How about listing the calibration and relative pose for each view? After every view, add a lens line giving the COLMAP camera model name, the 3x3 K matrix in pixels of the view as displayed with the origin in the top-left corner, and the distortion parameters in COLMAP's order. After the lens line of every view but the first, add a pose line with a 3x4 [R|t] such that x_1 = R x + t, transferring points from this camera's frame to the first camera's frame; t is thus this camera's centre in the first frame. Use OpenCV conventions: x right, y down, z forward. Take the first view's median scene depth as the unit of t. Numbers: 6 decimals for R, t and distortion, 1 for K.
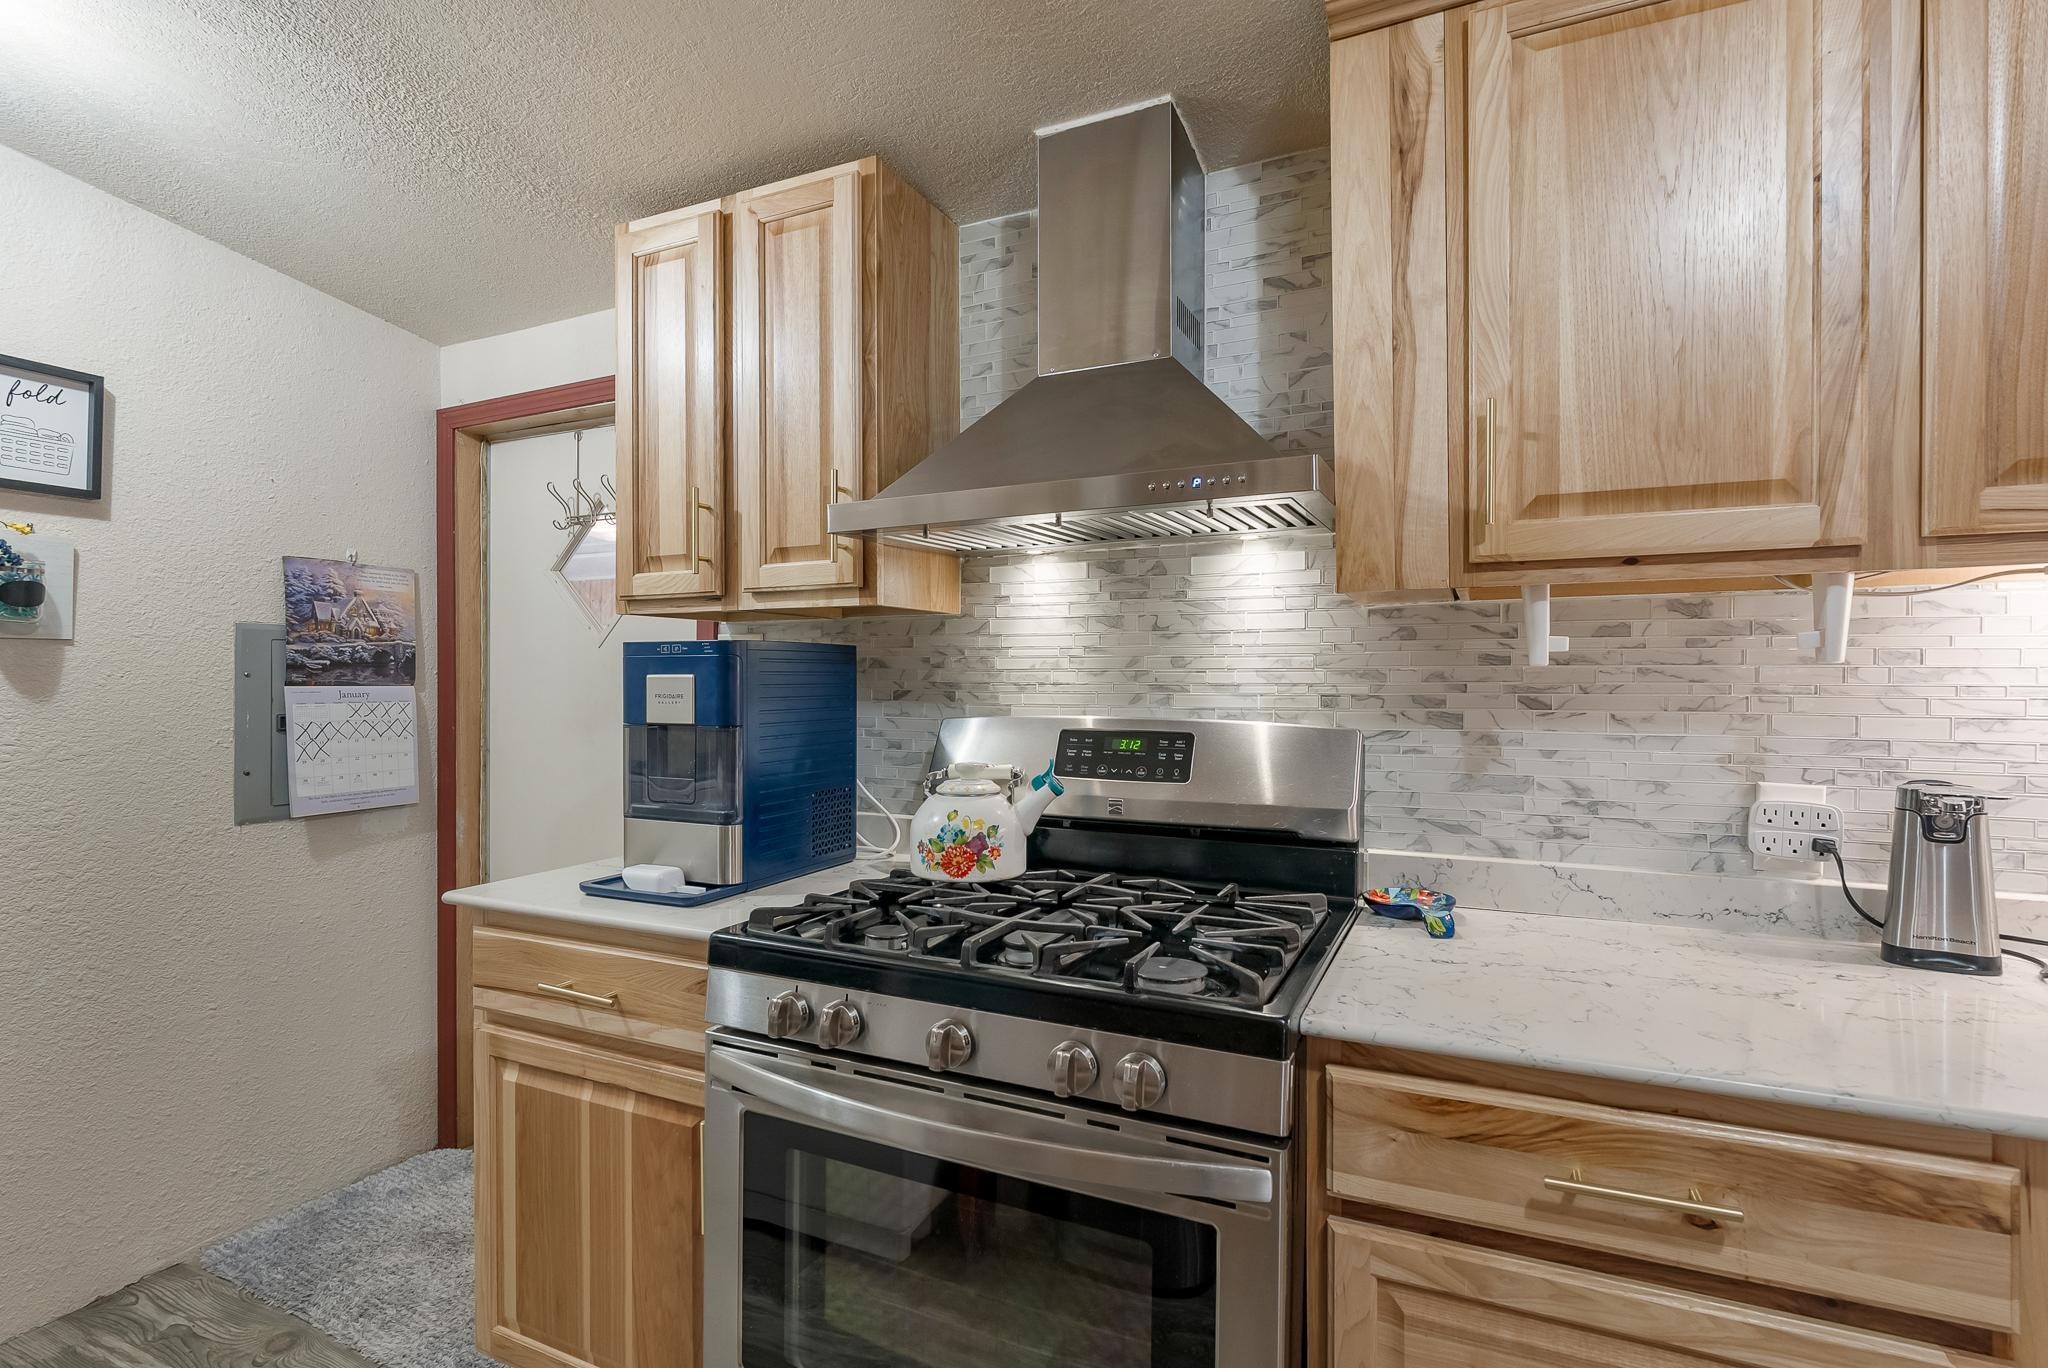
lens RADIAL K [[995.6, 0, 1032.6], [0, 995.6, 683.2], [0, 0, 1]] dist [0.000219, -0.002181]
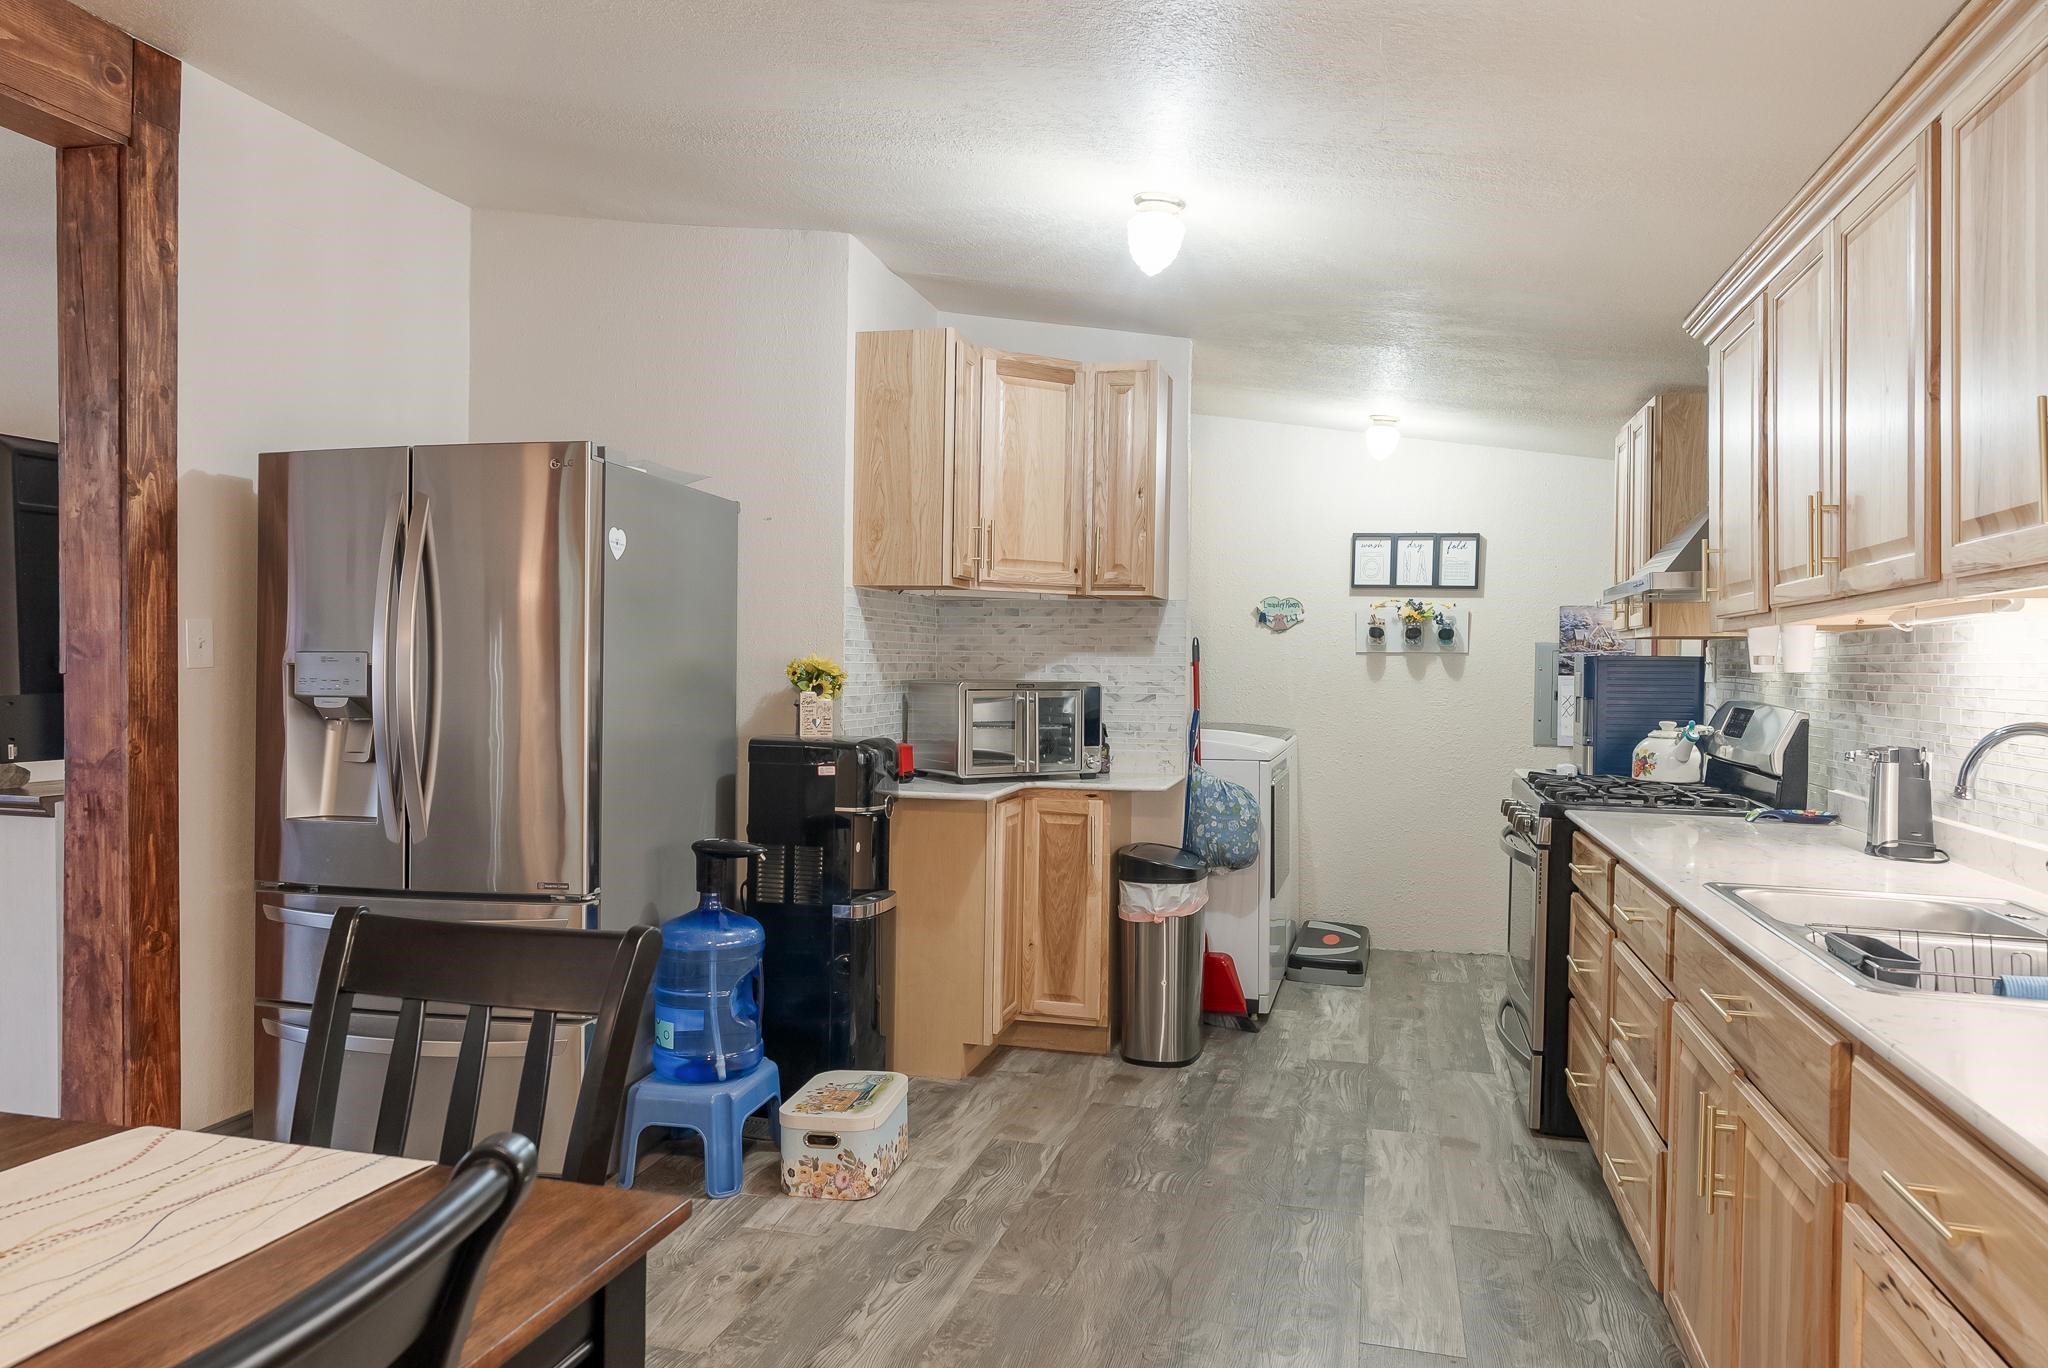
lens RADIAL K [[1355.2, 0, 981.4], [0, 1355.2, 668.1], [0, 0, 1]] dist [-0.001281, -0.000382]
pose [[0.157674, 0.008509, -0.987455, 1.892008], [-0.013229, 0.999891, 0.006503, -0.016386], [0.987403, 0.012038, 0.157769, -0.564255]]
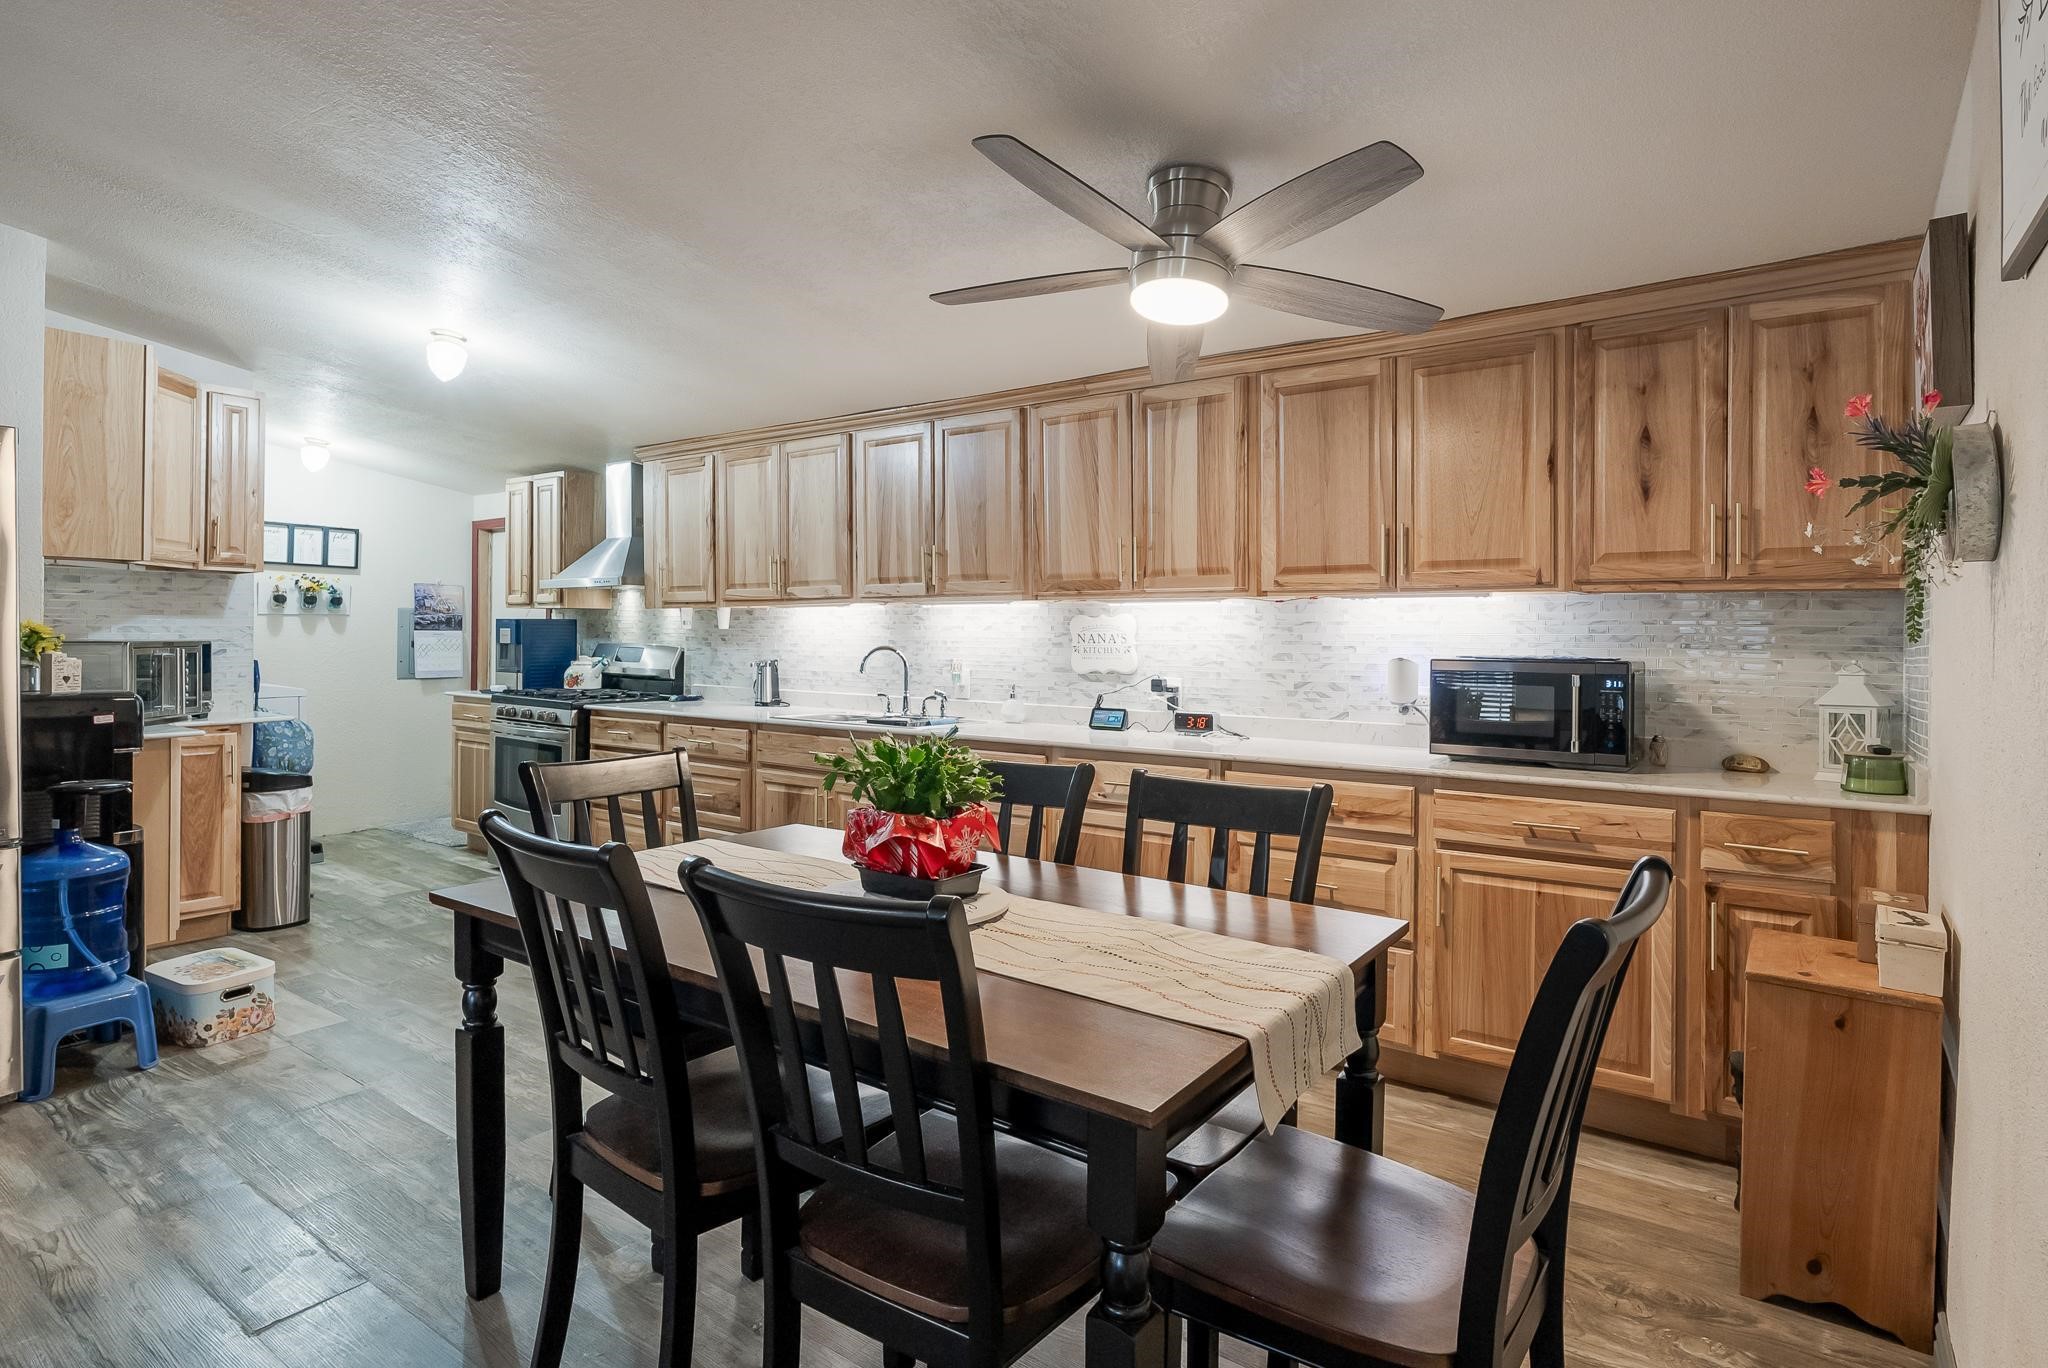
lens RADIAL K [[1125.0, 0, 1008.4], [0, 1125.0, 615.7], [0, 0, 1]] dist [0.033971, 0.002268]
pose [[0.975417, 0.006153, -0.220279, 1.829762], [-0.009226, 0.999874, -0.012924, -0.015276], [0.220172, 0.014638, 0.975351, -2.018591]]
